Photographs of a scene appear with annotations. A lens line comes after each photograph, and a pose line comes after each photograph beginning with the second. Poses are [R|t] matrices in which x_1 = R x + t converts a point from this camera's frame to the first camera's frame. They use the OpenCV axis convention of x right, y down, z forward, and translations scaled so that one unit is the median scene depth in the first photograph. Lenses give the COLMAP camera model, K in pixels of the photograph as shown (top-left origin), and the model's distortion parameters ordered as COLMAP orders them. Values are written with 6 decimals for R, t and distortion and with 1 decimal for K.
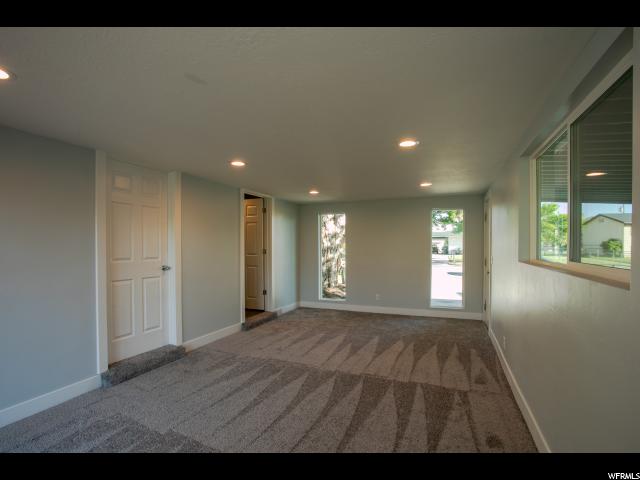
lens RADIAL K [[315.9, 0, 320.0], [0, 315.9, 240.0], [0, 0, 1]] dist [-0.030831, 0.002067]
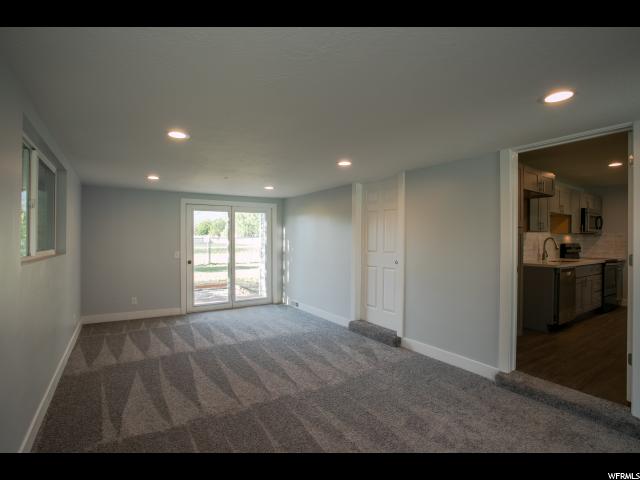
lens RADIAL K [[315.9, 0, 320.0], [0, 315.9, 240.0], [0, 0, 1]] dist [-0.030831, 0.002067]
pose [[-0.568897, 0.003193, -0.822402, 0.626940], [0.011504, 0.999926, -0.004075, 0.011588], [0.822328, -0.011779, -0.568892, 1.501894]]
